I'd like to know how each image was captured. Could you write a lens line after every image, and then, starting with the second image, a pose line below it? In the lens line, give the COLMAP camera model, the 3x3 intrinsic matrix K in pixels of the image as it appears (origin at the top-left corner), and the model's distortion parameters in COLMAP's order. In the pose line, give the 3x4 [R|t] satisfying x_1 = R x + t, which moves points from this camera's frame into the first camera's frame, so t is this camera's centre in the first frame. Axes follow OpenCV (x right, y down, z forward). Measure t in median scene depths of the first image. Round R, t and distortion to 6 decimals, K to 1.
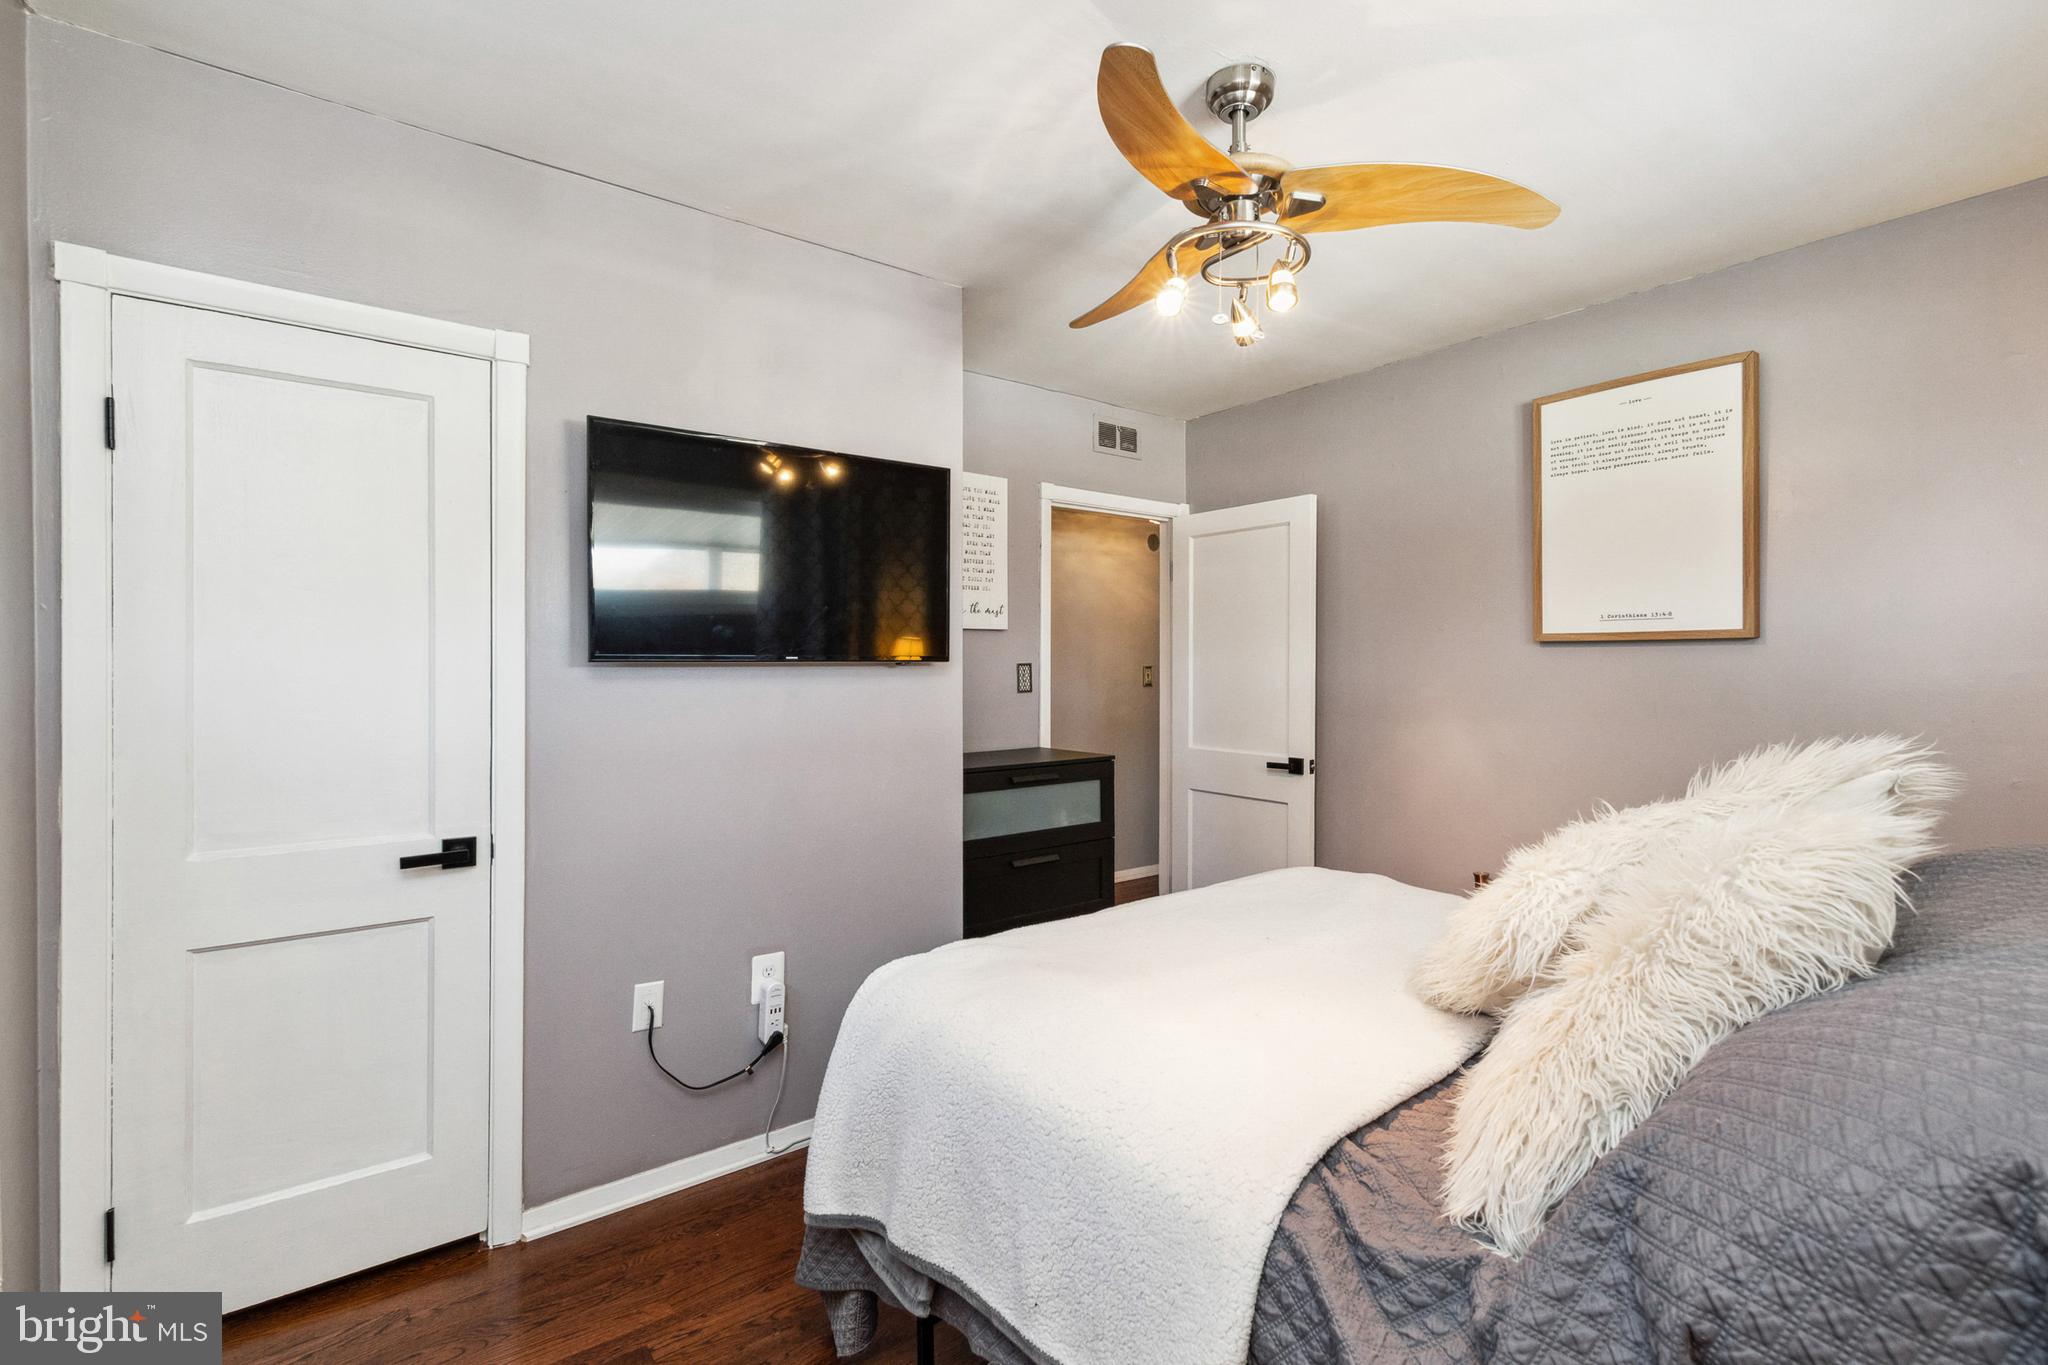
lens RADIAL K [[919.9, 0, 1021.1], [0, 919.9, 659.3], [0, 0, 1]] dist [0.004669, -0.000406]
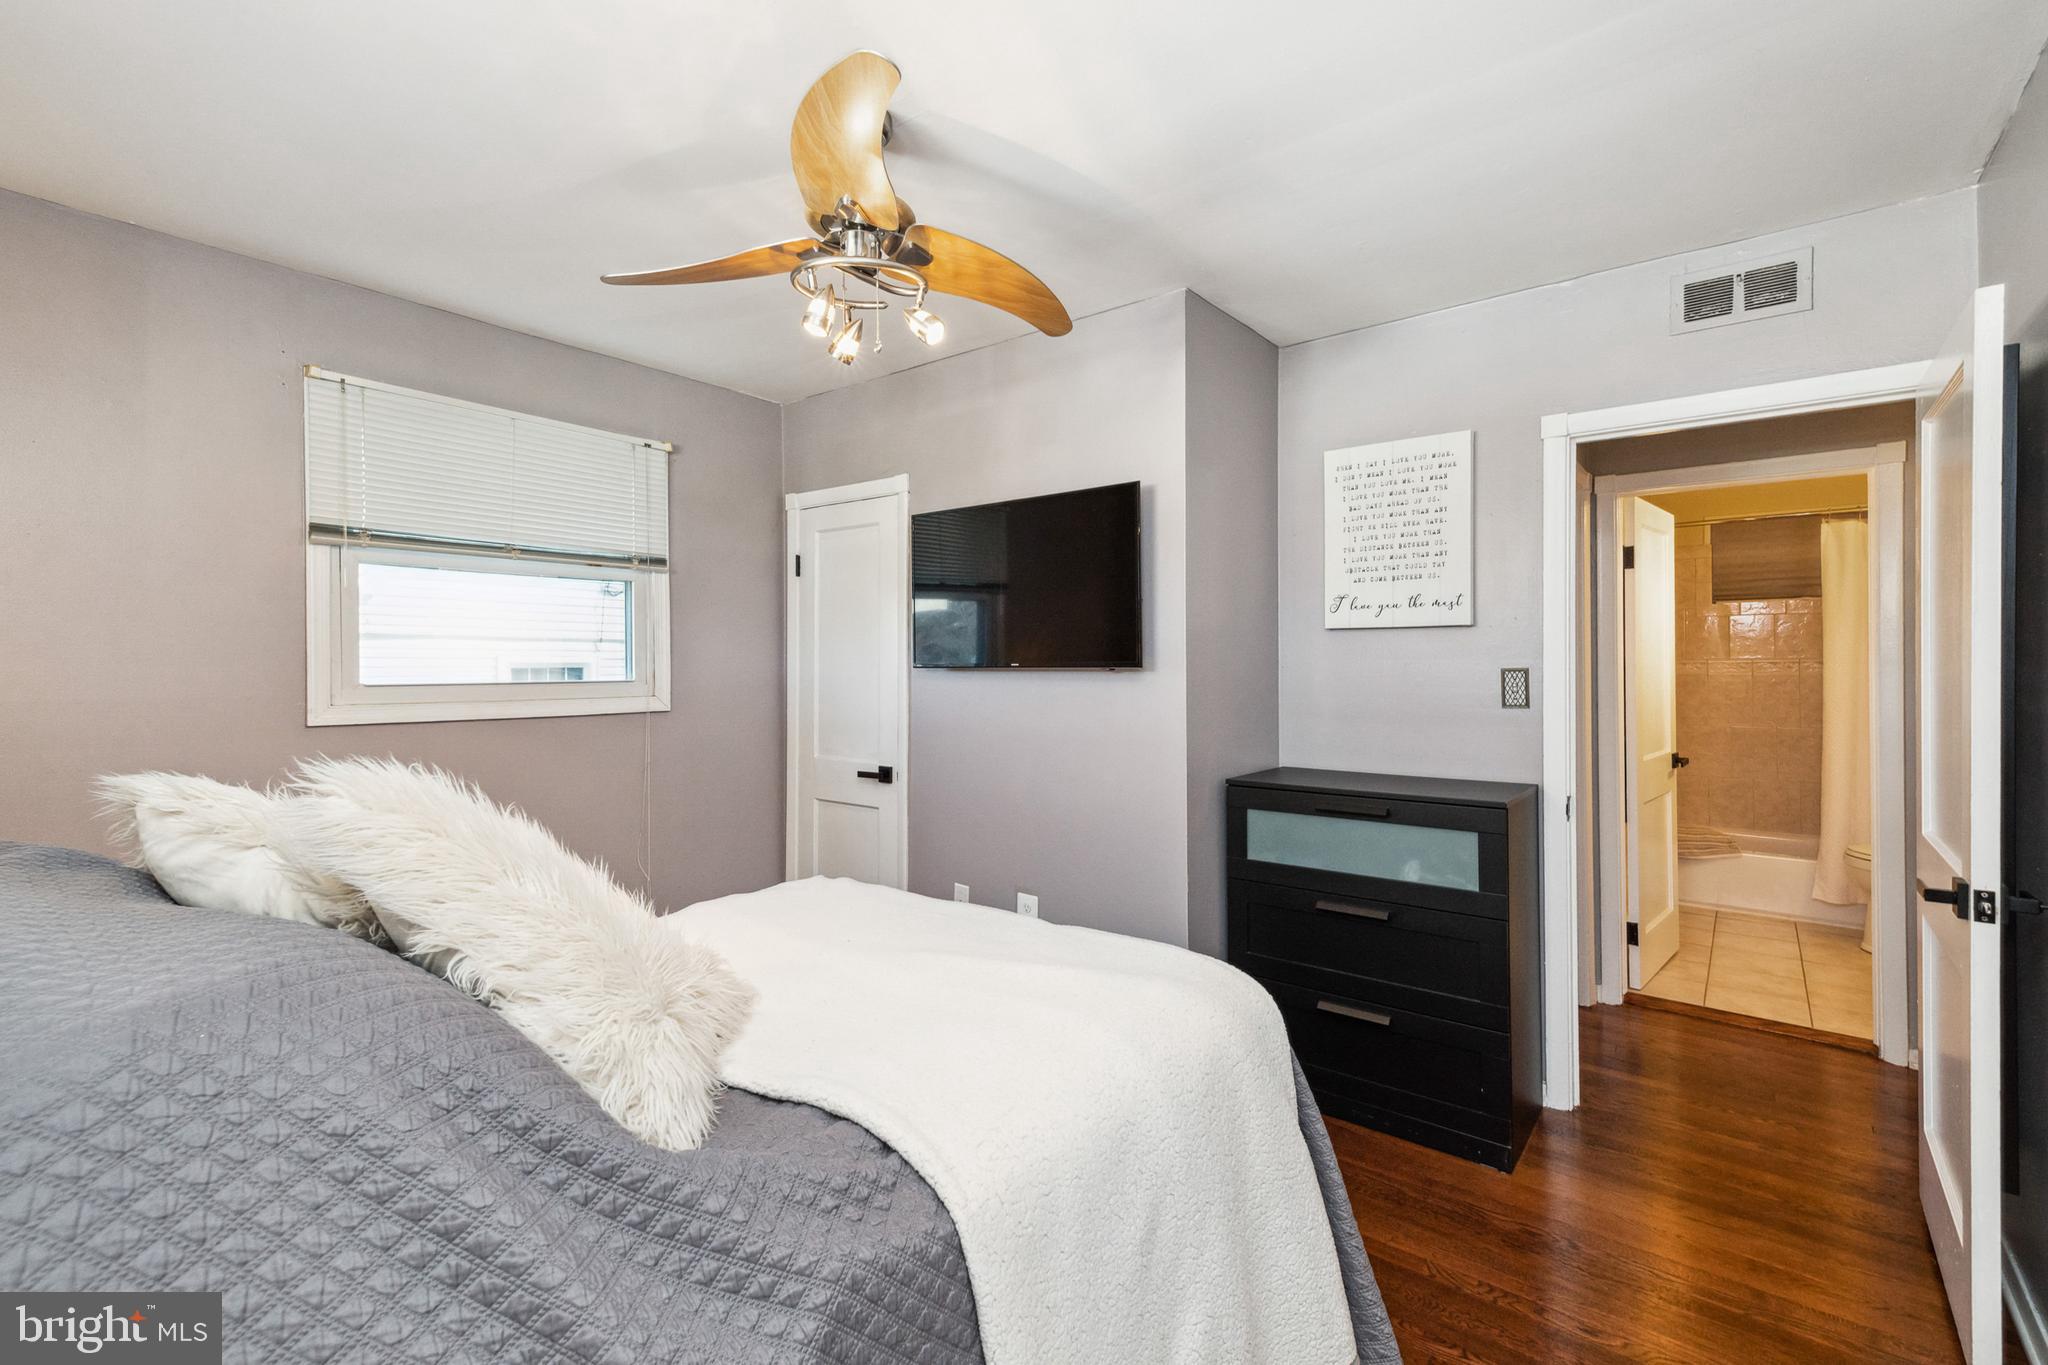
lens RADIAL K [[919.9, 0, 1021.1], [0, 919.9, 659.3], [0, 0, 1]] dist [0.004669, -0.000406]
pose [[0.244379, -0.004423, -0.969670, 0.697887], [0.006043, 0.999977, -0.003039, -0.003723], [0.969661, -0.005117, 0.244400, 0.482639]]
